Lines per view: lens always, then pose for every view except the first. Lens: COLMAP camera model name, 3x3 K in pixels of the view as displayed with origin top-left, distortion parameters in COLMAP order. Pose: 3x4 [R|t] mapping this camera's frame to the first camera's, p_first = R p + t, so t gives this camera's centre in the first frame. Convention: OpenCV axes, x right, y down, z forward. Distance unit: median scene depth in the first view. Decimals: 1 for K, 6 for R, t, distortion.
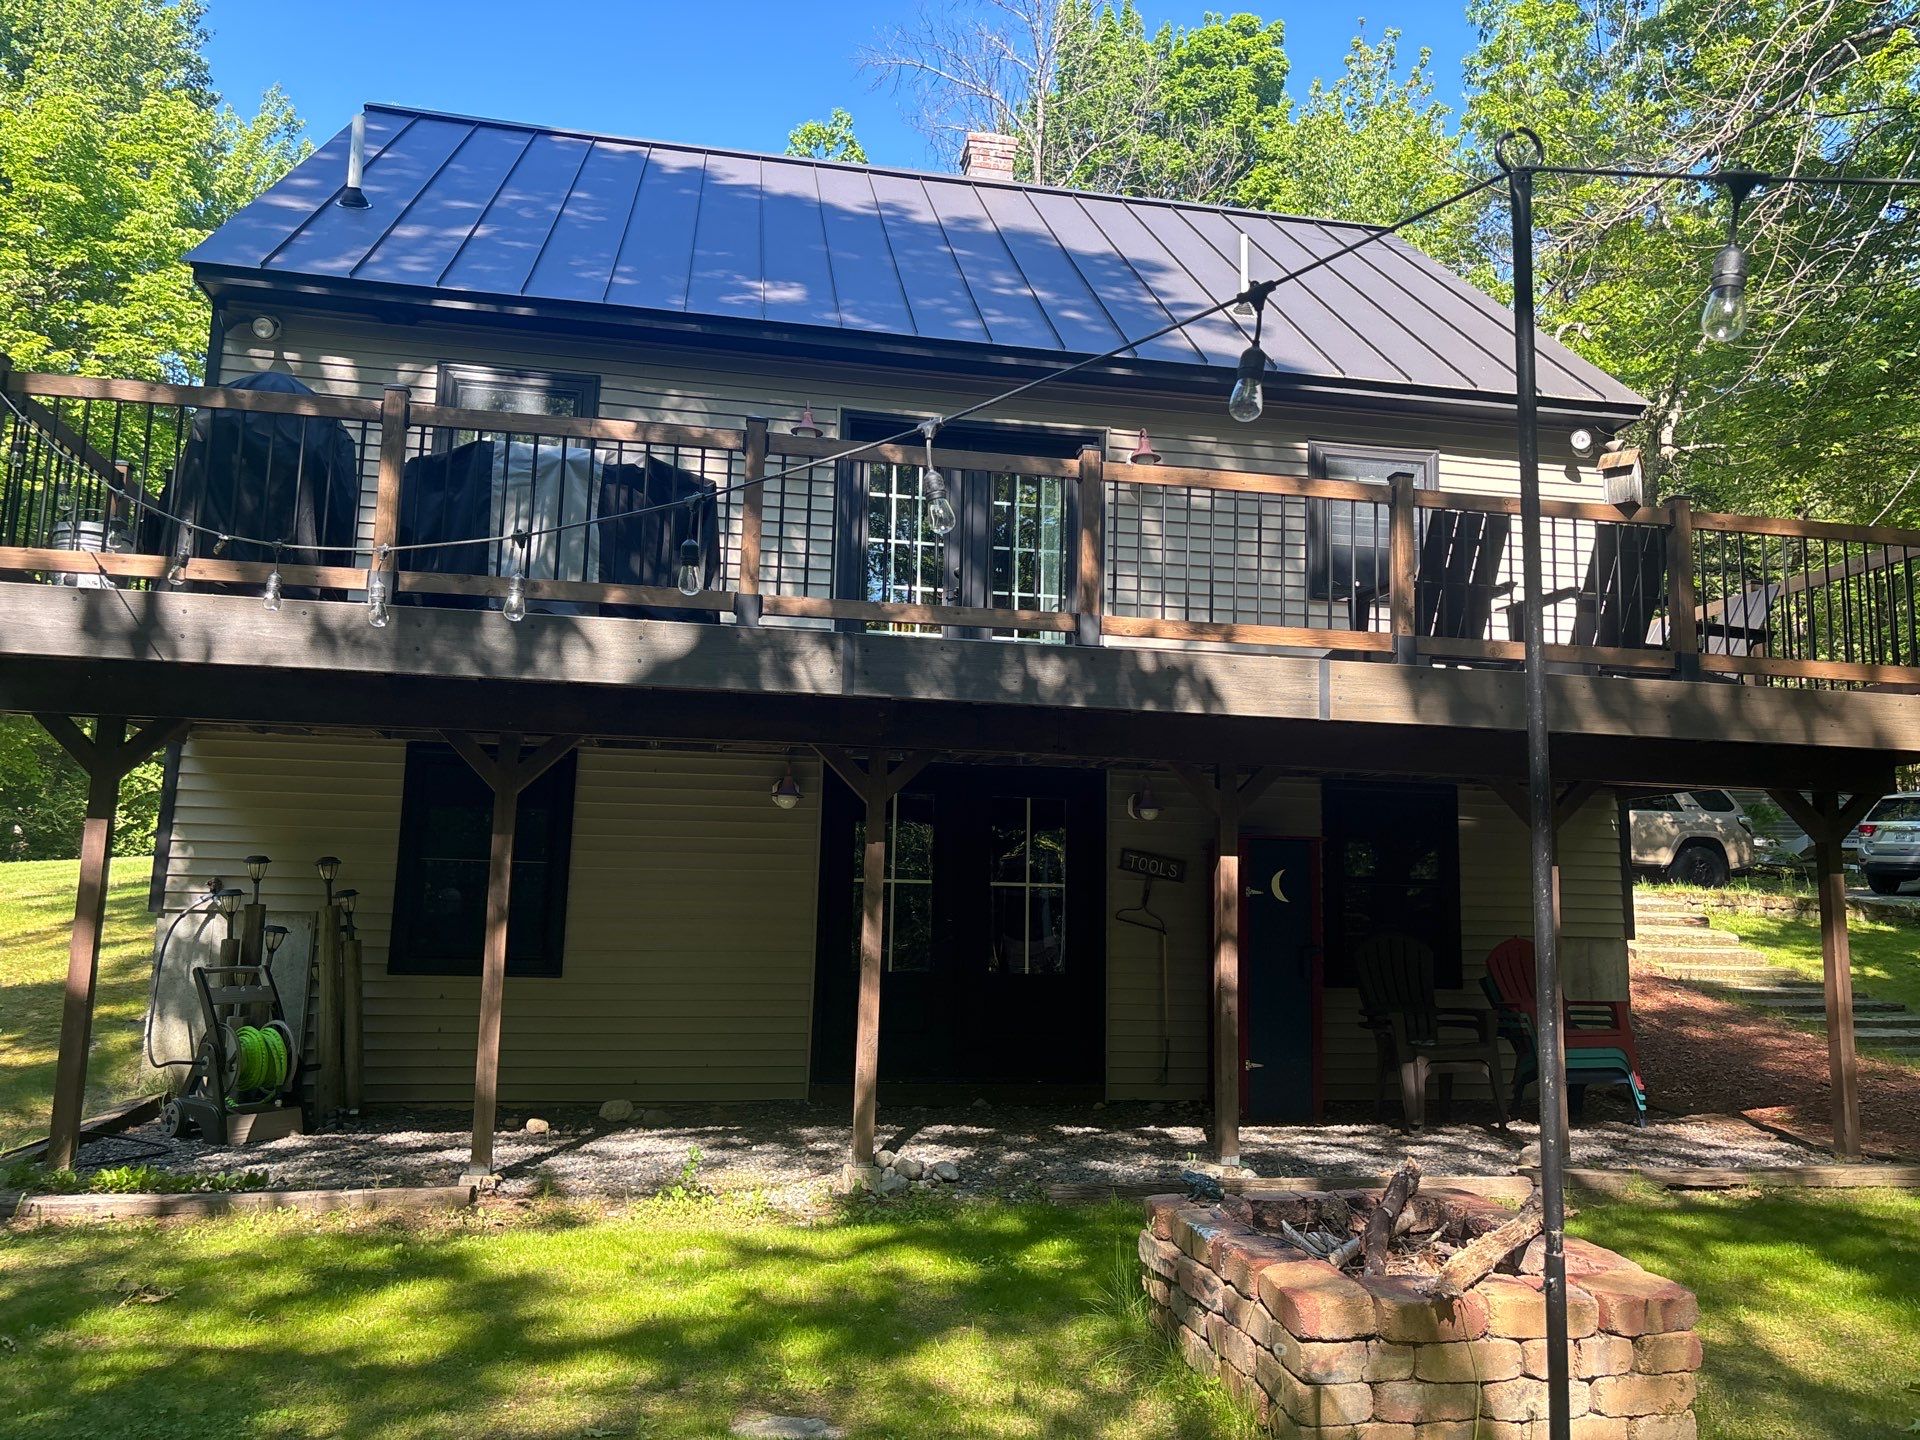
lens RADIAL K [[1458.5, 0, 951.0], [0, 1458.5, 710.4], [0, 0, 1]] dist [0.029498, -0.041356]
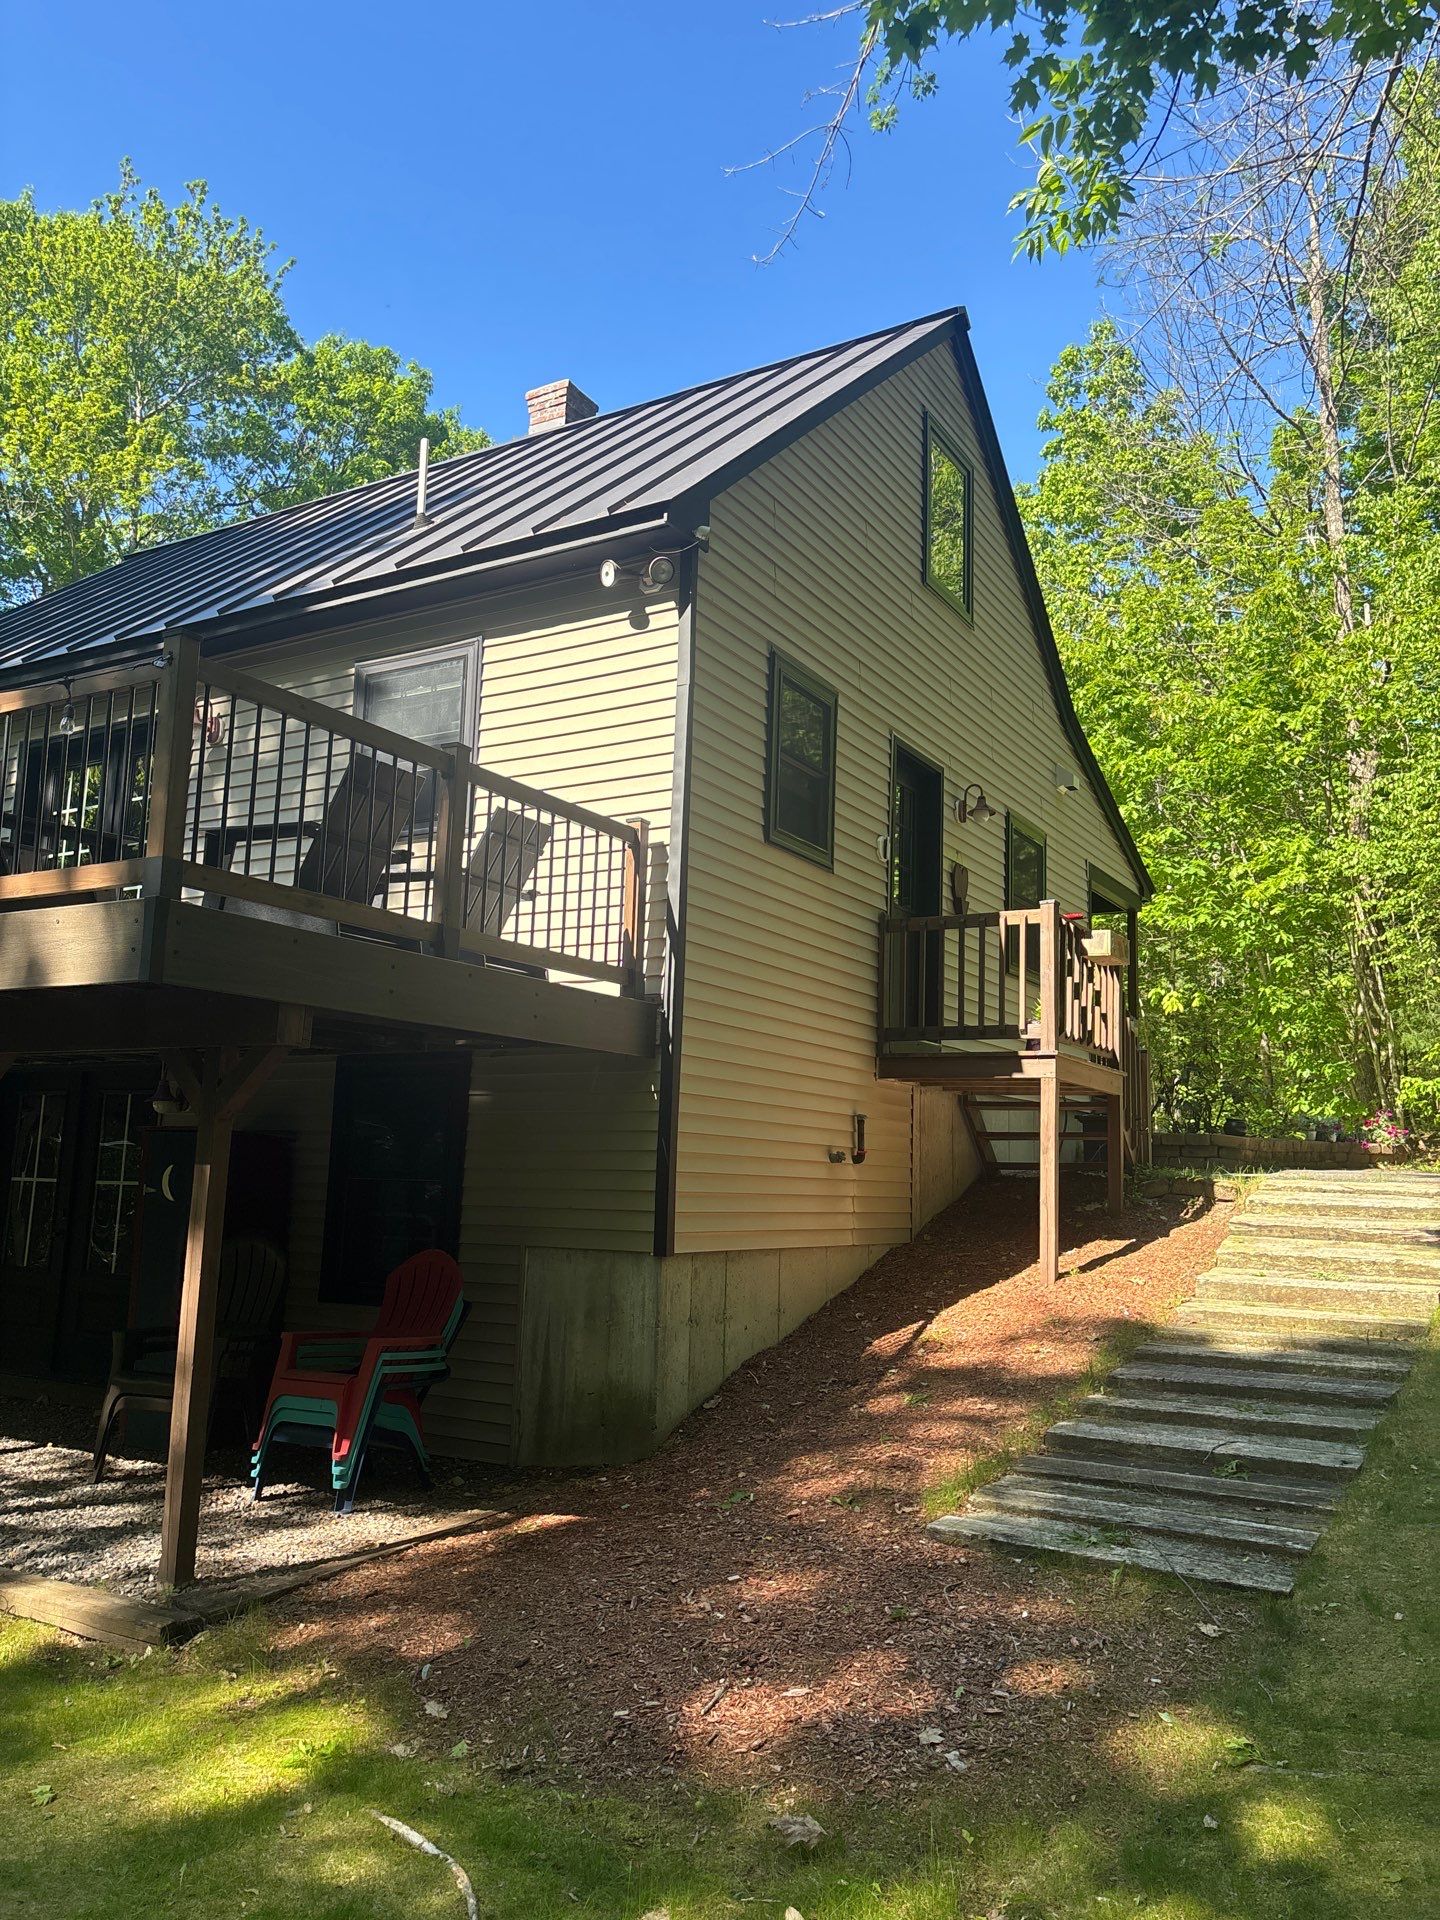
lens RADIAL K [[1458.5, 0, 714.3], [0, 1458.5, 949.4], [0, 0, 1]] dist [0.029498, -0.041356]
pose [[0.751970, -0.104237, -0.650904, 0.965562], [0.081591, 0.994544, -0.065008, 0.058338], [0.654128, -0.004223, 0.756372, 0.492414]]
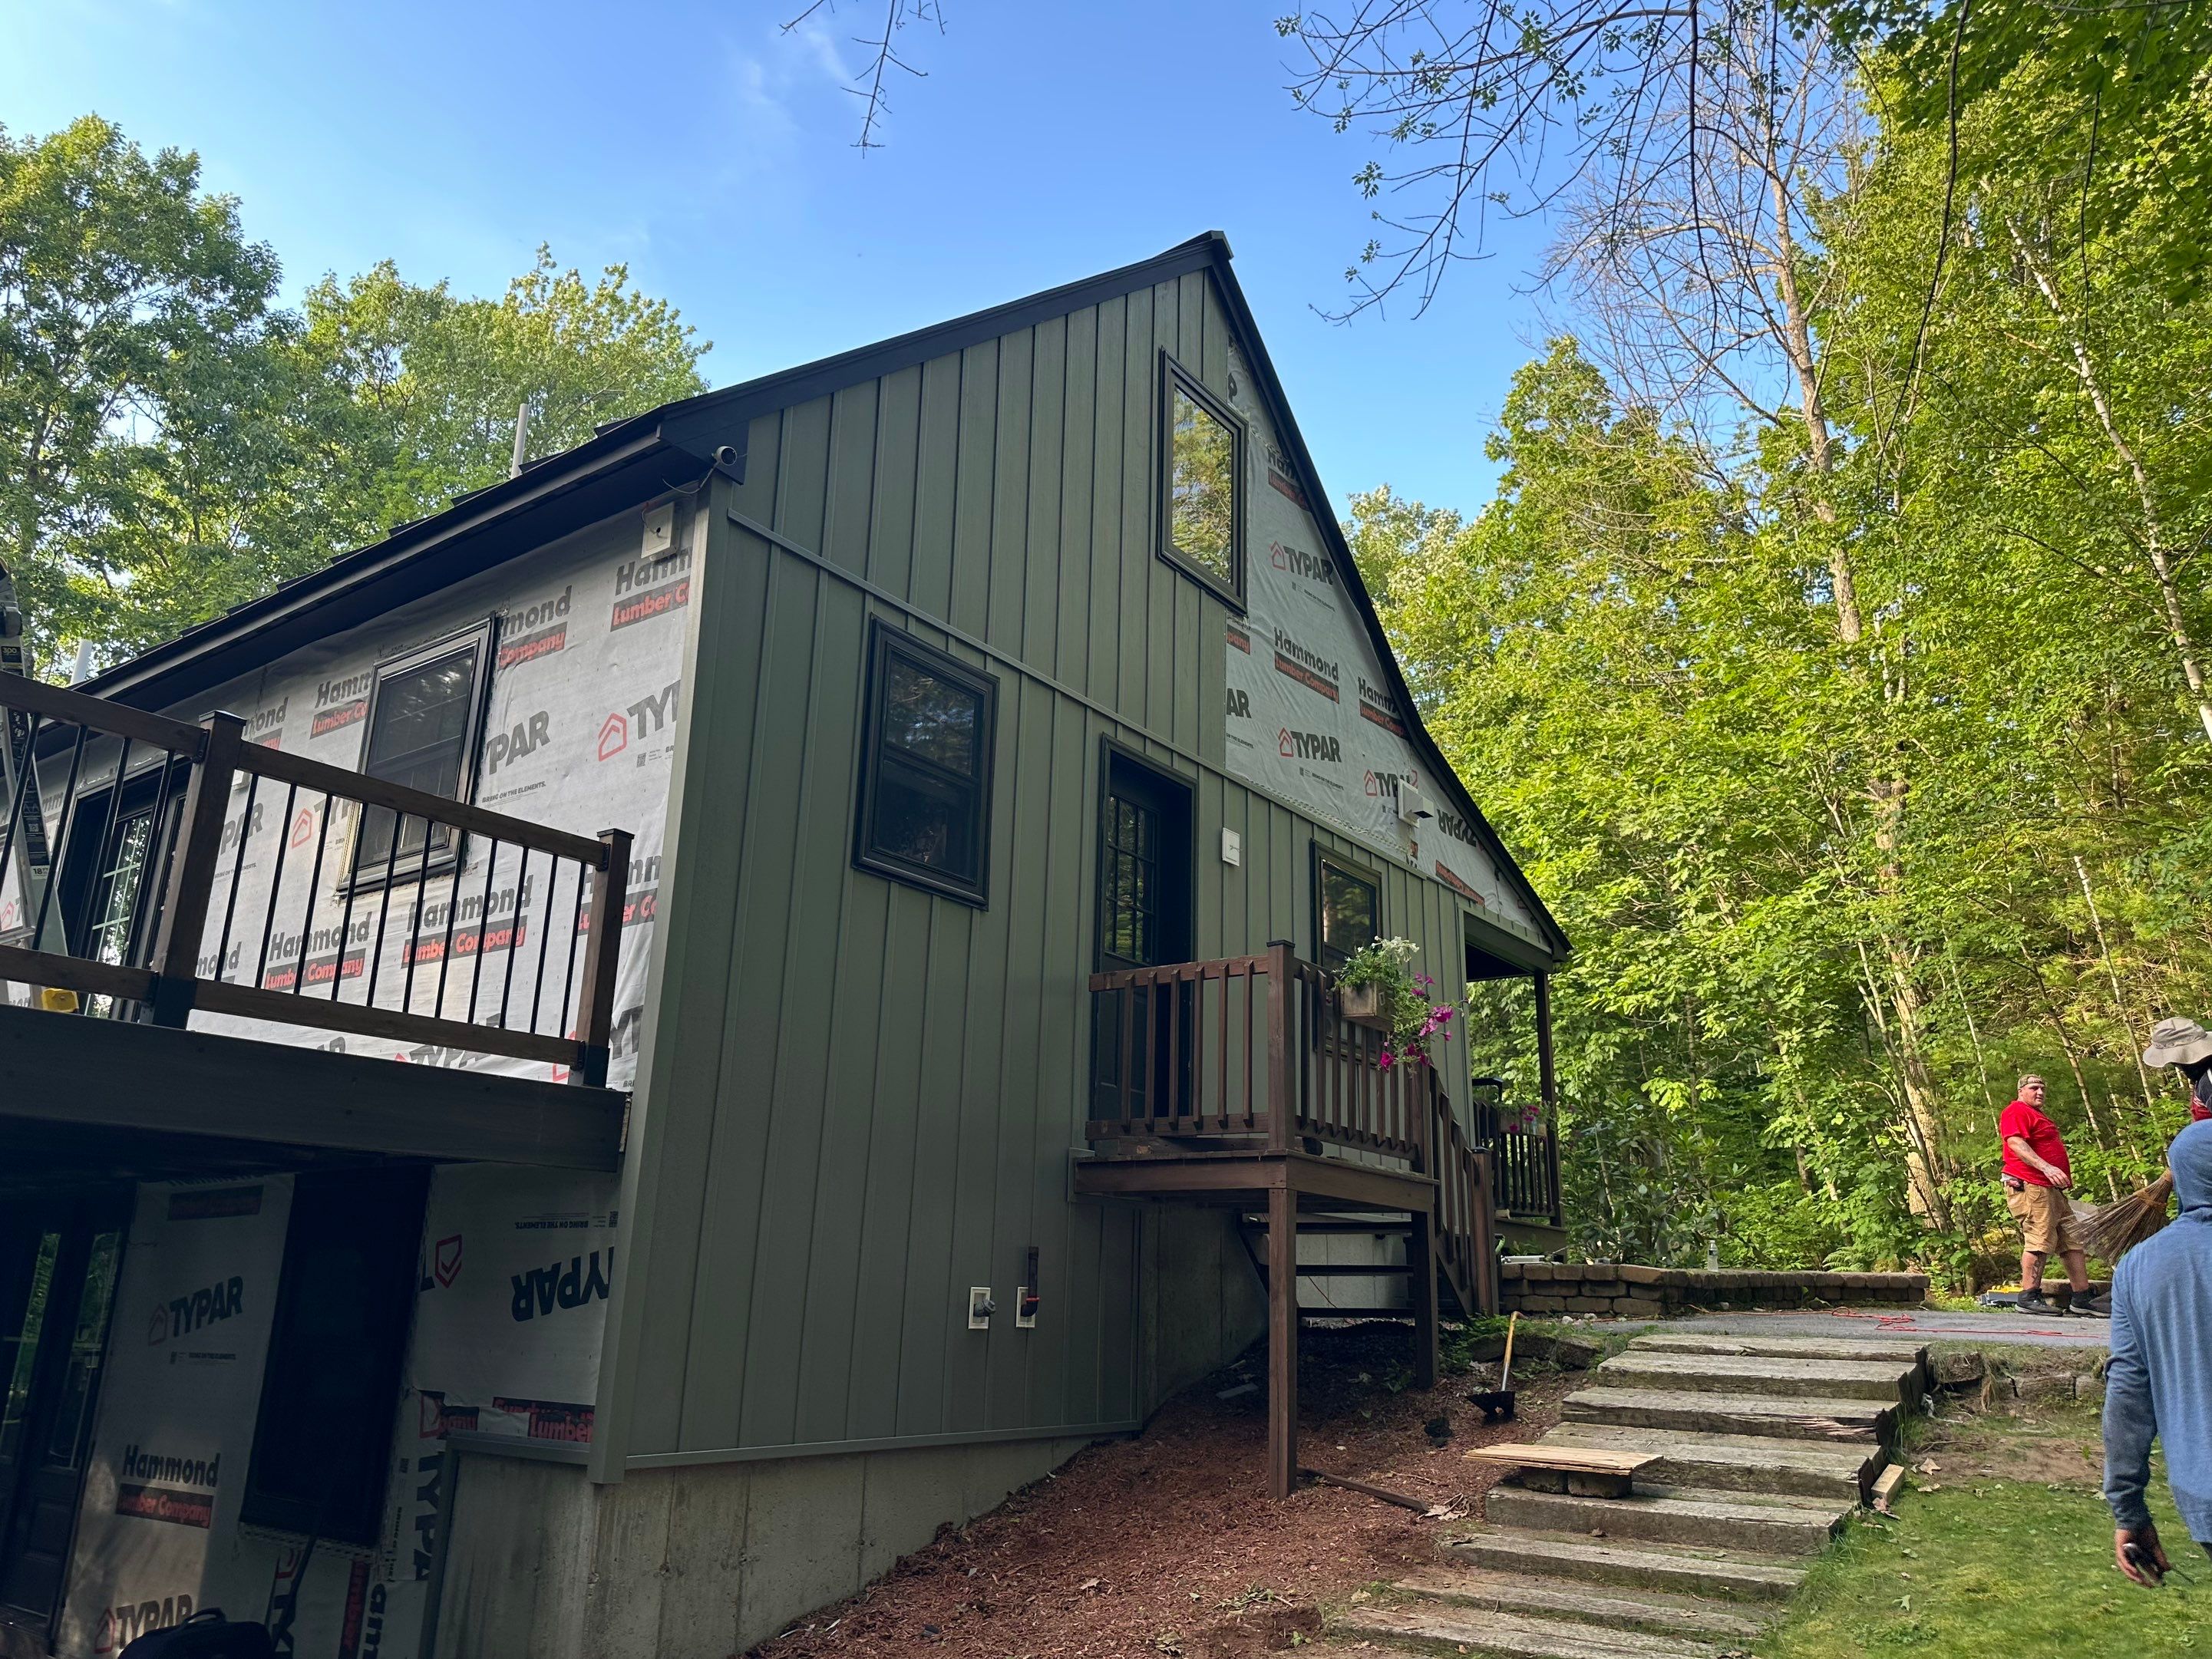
lens RADIAL K [[1559.1, 0, 1096.8], [0, 1559.1, 830.7], [0, 0, 1]] dist [0.048426, -0.054802]
pose [[0.680681, -0.219917, -0.698792, 0.986743], [0.096005, 0.972430, -0.212516, 0.080717], [0.726262, 0.077568, 0.683027, 0.773857]]
